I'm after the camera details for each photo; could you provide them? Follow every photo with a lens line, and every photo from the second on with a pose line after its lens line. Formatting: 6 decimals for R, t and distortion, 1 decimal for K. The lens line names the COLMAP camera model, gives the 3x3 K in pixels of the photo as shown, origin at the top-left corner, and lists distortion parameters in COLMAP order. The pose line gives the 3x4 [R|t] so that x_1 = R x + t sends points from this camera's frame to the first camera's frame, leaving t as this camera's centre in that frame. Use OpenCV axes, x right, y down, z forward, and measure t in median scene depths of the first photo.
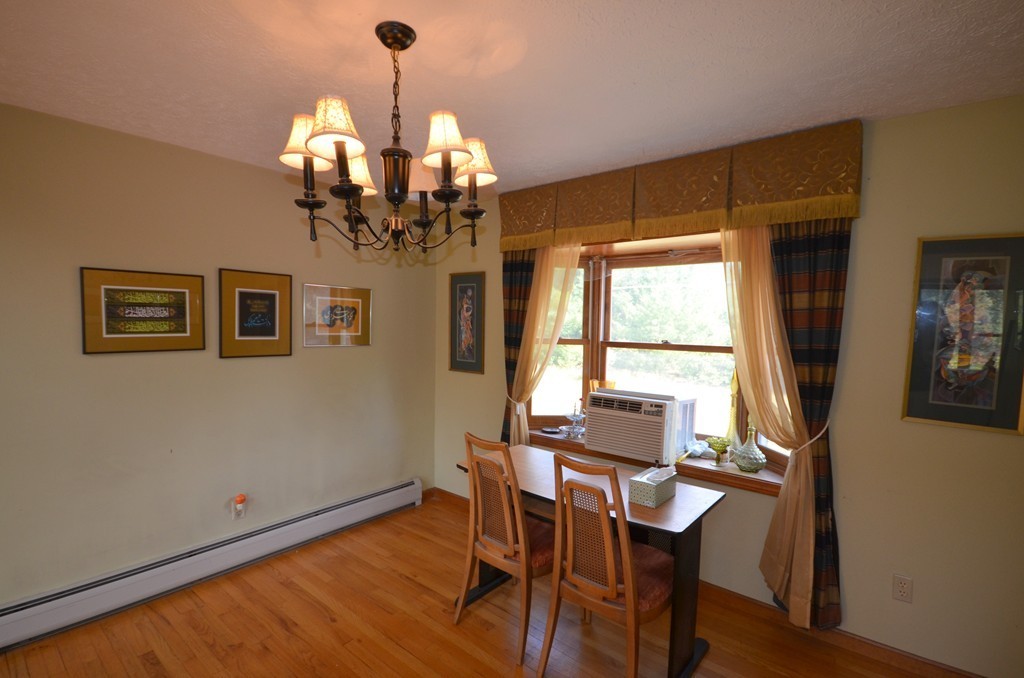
lens RADIAL K [[450.3, 0, 515.2], [0, 450.3, 339.8], [0, 0, 1]] dist [-0.000176, -0.004101]
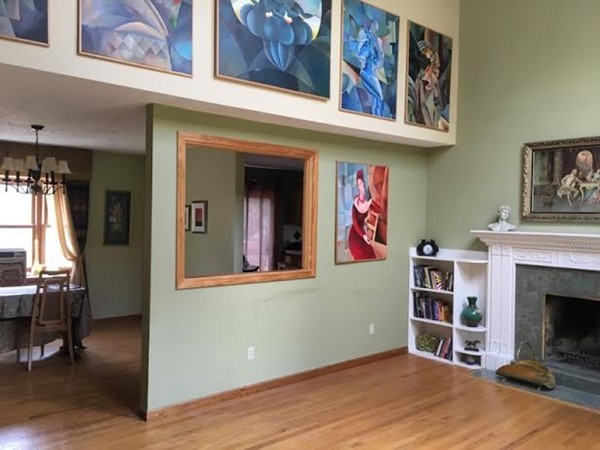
lens RADIAL K [[501.7, 0, 302.4], [0, 501.7, 223.4], [0, 0, 1]] dist [0.051736, -0.063287]
pose [[0.157771, -0.030070, 0.987018, -1.554835], [0.017629, 0.999463, 0.027631, -0.035246], [-0.987318, 0.013041, 0.158216, -0.614194]]
